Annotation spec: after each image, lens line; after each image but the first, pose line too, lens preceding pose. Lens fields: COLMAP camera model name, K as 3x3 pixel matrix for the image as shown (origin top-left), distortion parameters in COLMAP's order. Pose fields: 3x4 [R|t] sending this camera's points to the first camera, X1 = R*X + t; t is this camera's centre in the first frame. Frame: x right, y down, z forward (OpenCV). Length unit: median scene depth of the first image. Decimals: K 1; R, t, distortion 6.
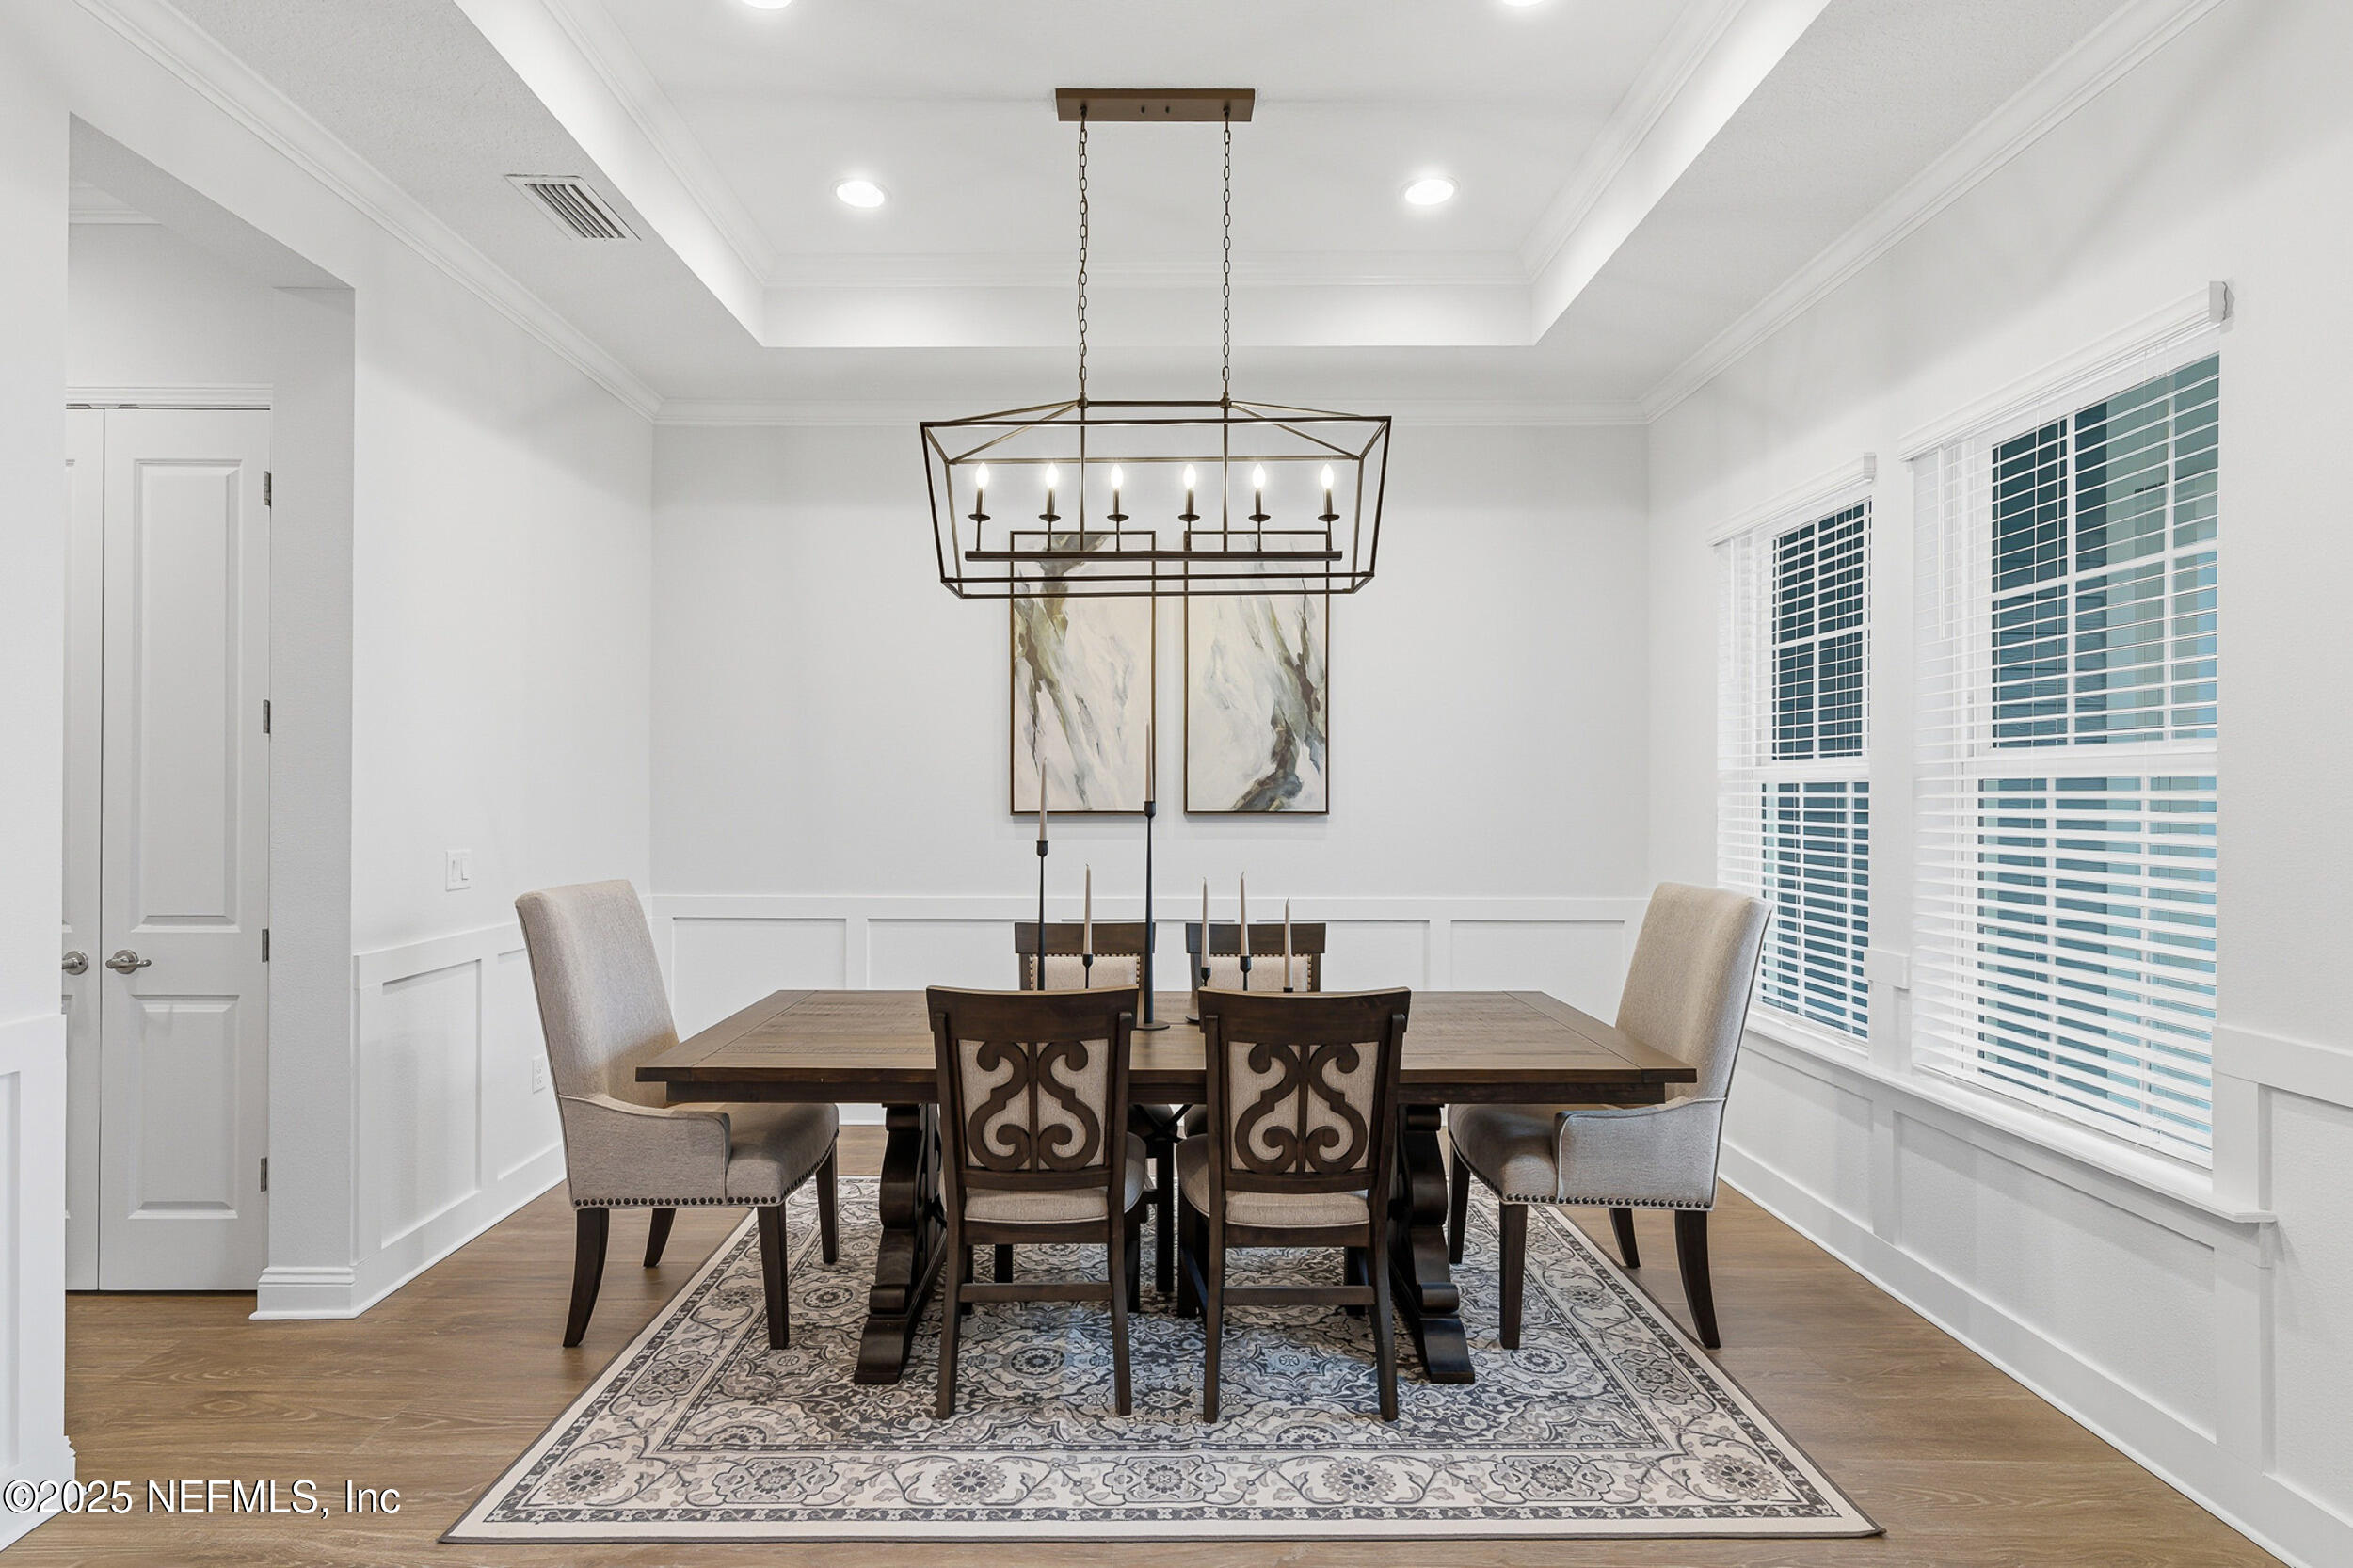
lens RADIAL K [[1111.6, 0, 1169.1], [0, 1111.6, 789.6], [0, 0, 1]] dist [-0.001163, -0.000190]
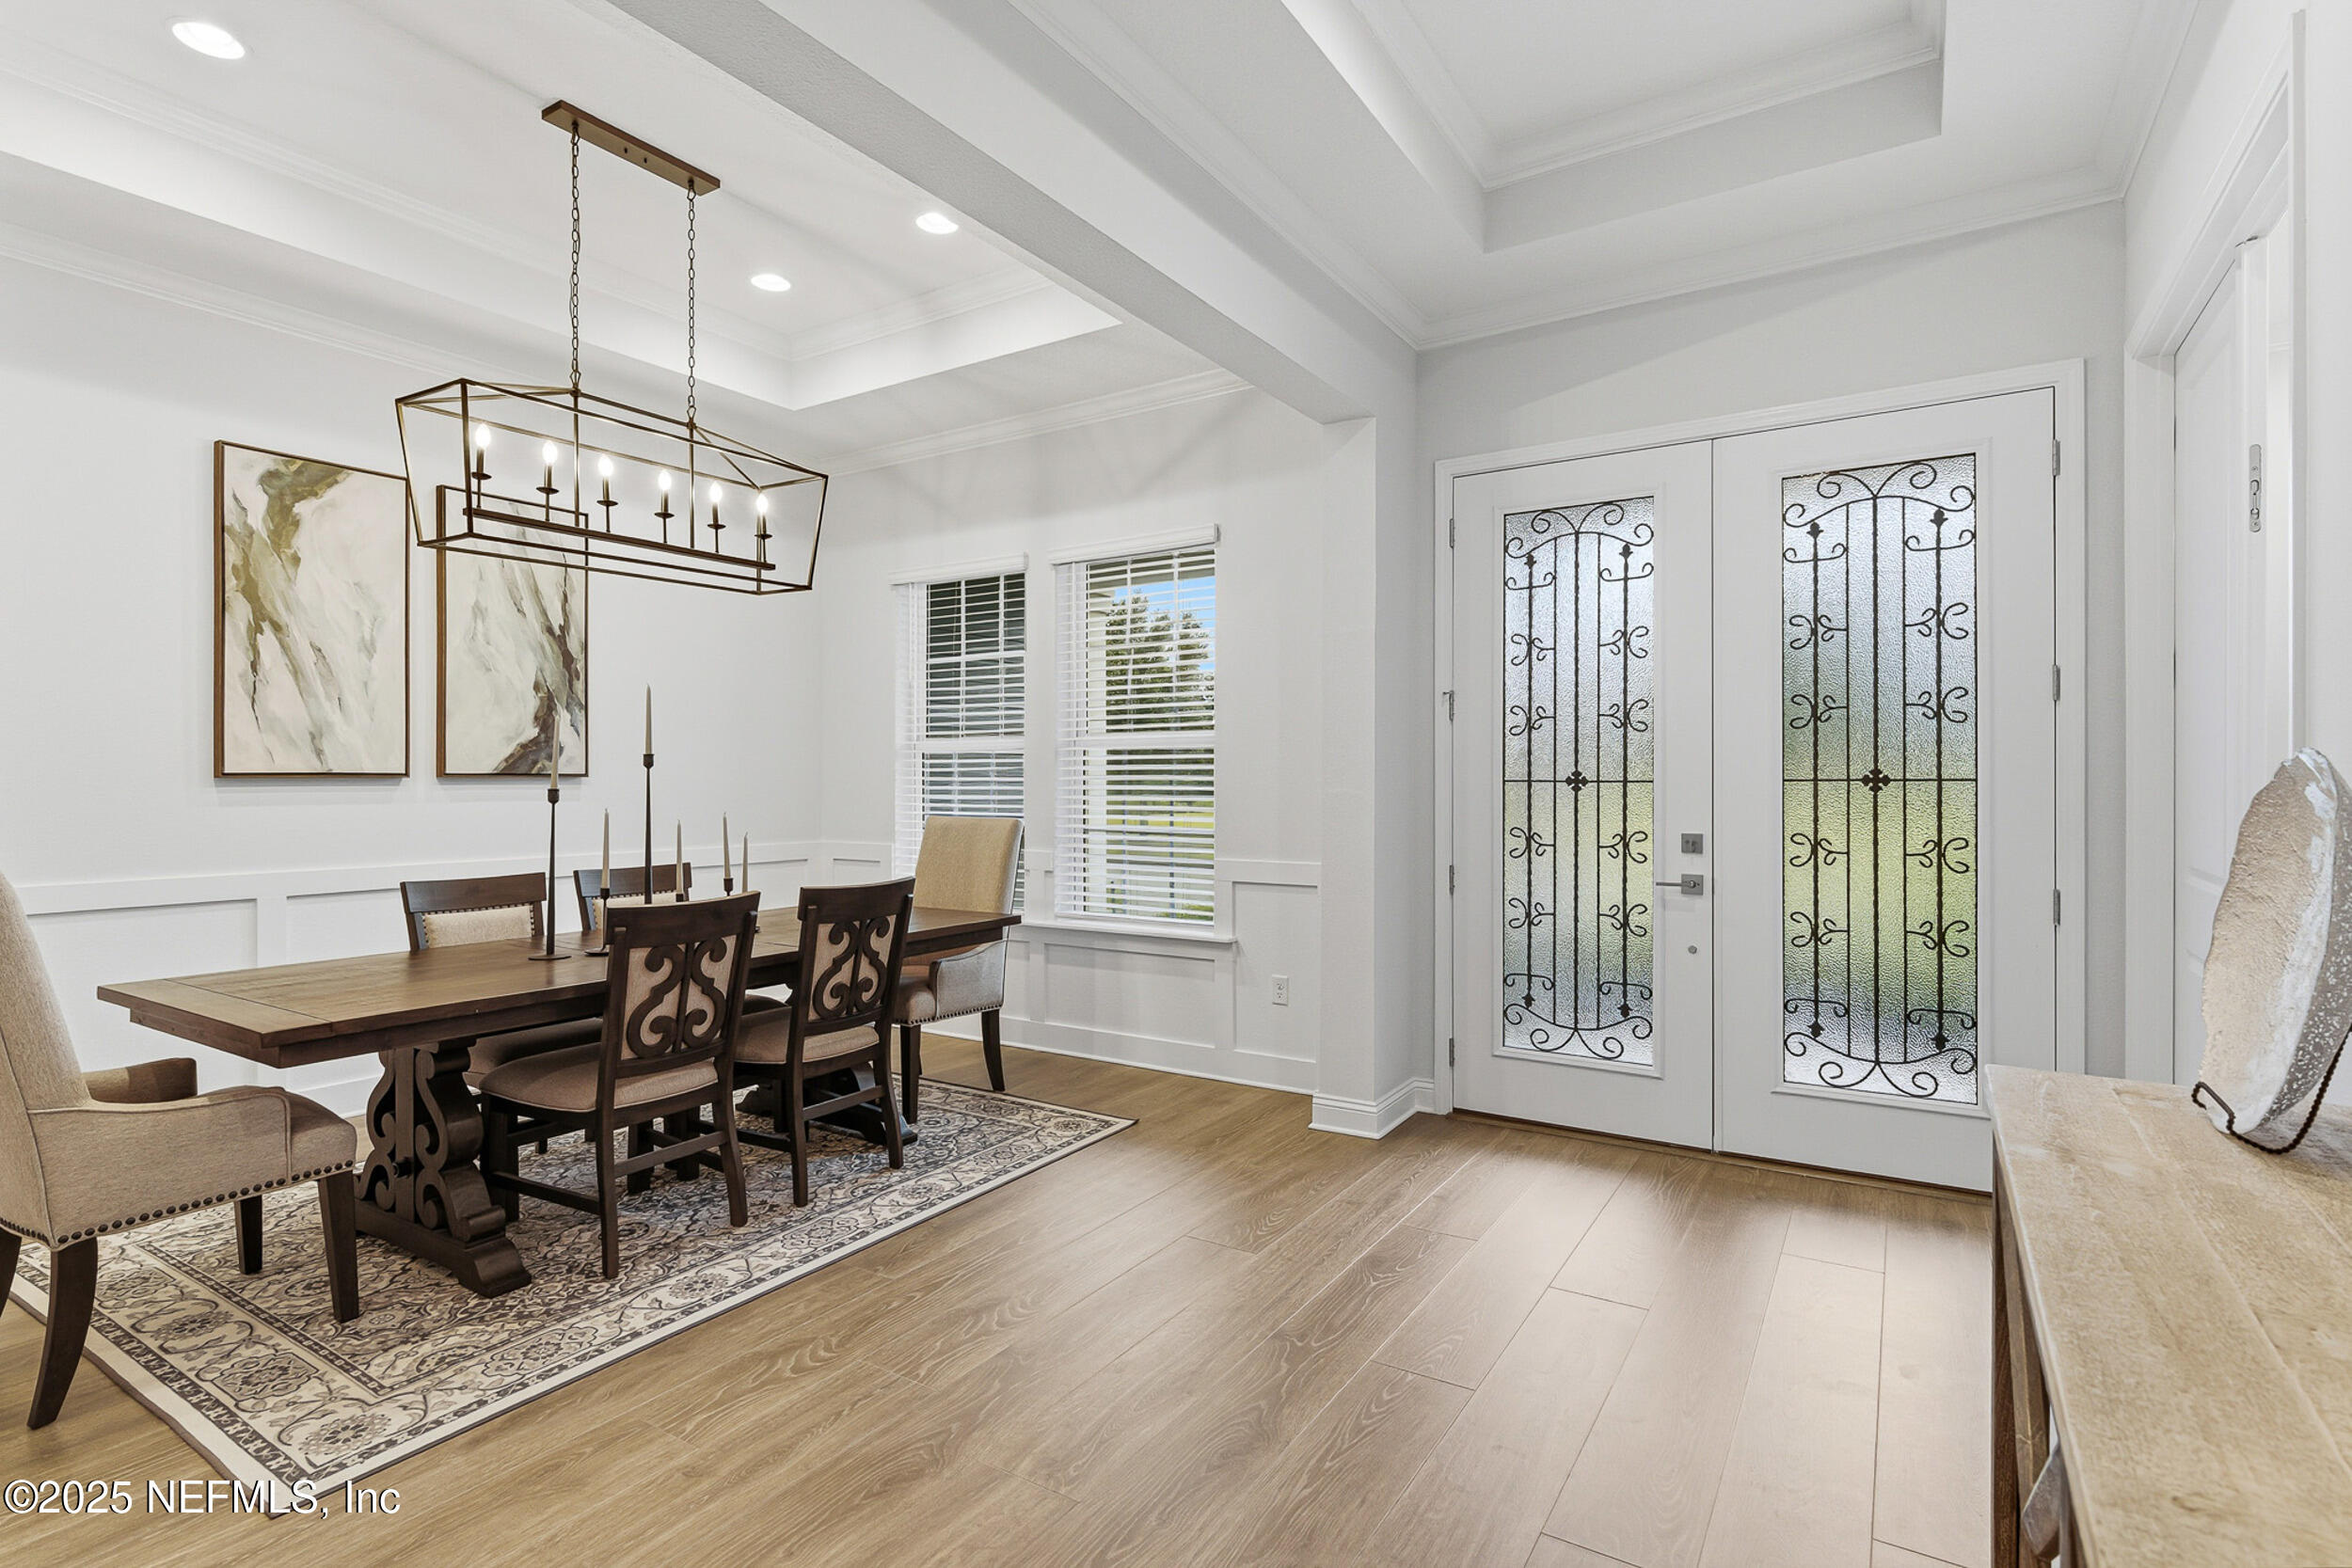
lens RADIAL K [[1111.1, 0, 1187.6], [0, 1111.1, 779.7], [0, 0, 1]] dist [-0.001163, -0.000190]
pose [[0.538114, -0.003537, 0.842864, -0.683344], [0.000177, 0.999992, 0.004083, 0.031707], [-0.842872, -0.002048, 0.538111, -0.104495]]
